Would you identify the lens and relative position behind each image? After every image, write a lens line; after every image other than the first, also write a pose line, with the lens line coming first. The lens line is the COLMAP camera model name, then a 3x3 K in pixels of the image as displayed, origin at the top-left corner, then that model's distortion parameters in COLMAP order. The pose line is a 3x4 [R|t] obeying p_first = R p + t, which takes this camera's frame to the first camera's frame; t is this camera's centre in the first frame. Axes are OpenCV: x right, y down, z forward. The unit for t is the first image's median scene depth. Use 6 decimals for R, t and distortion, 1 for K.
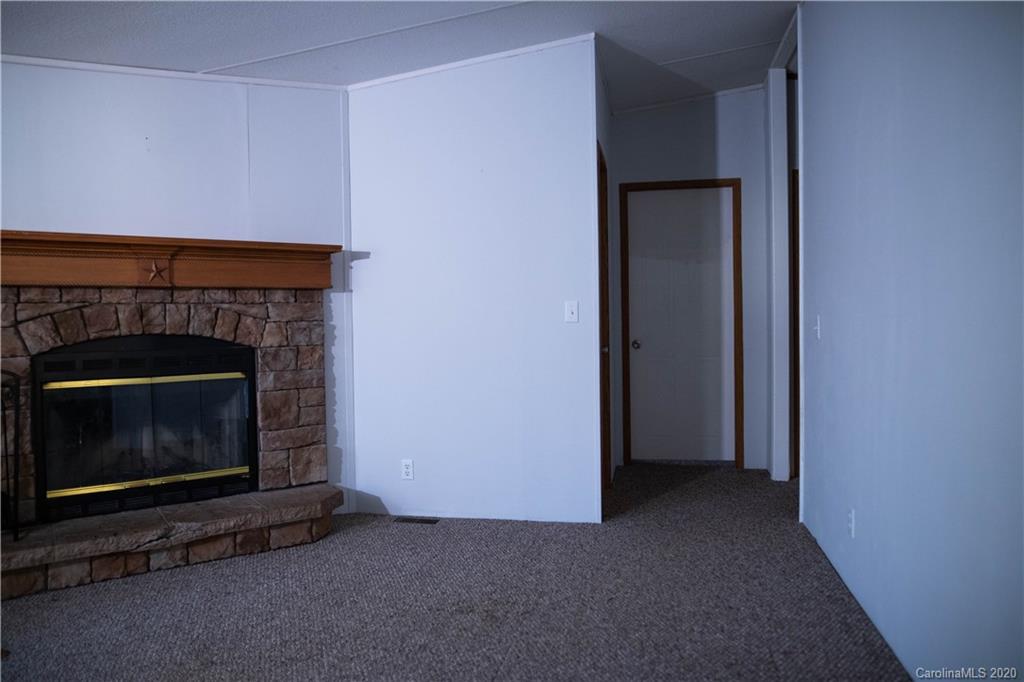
lens RADIAL K [[705.8, 0, 510.0], [0, 705.8, 343.7], [0, 0, 1]] dist [-0.040408, 0.032573]
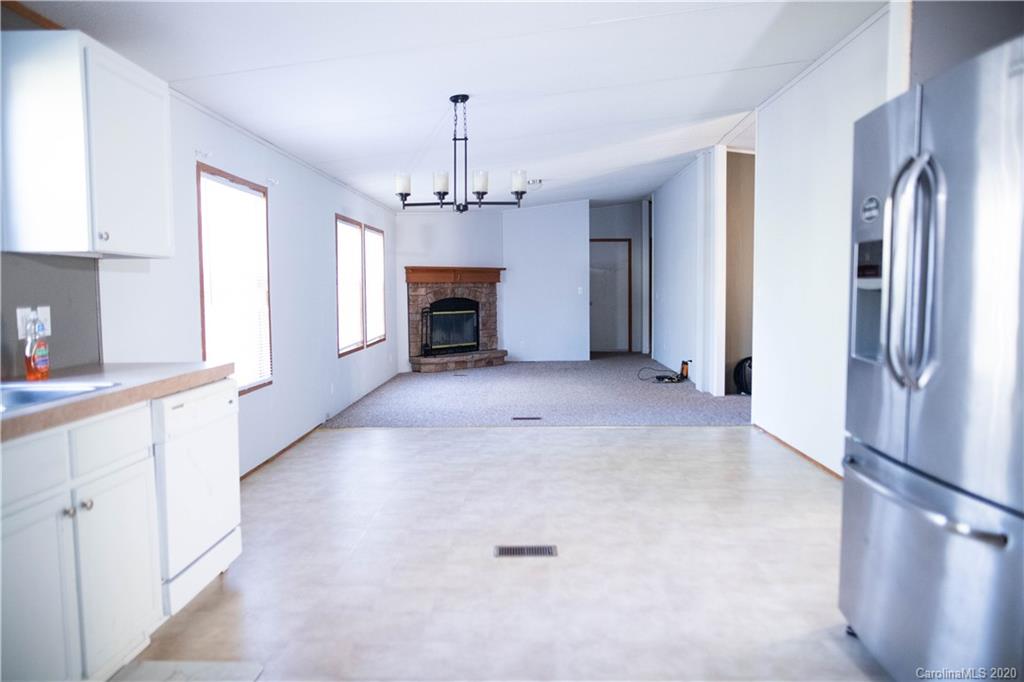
lens RADIAL K [[705.8, 0, 516.0], [0, 705.8, 341.9], [0, 0, 1]] dist [-0.040408, 0.032573]
pose [[0.982831, -0.009279, 0.184273, -0.758883], [0.003280, 0.999455, 0.032837, 0.075449], [-0.184477, -0.031669, 0.982326, -1.971871]]
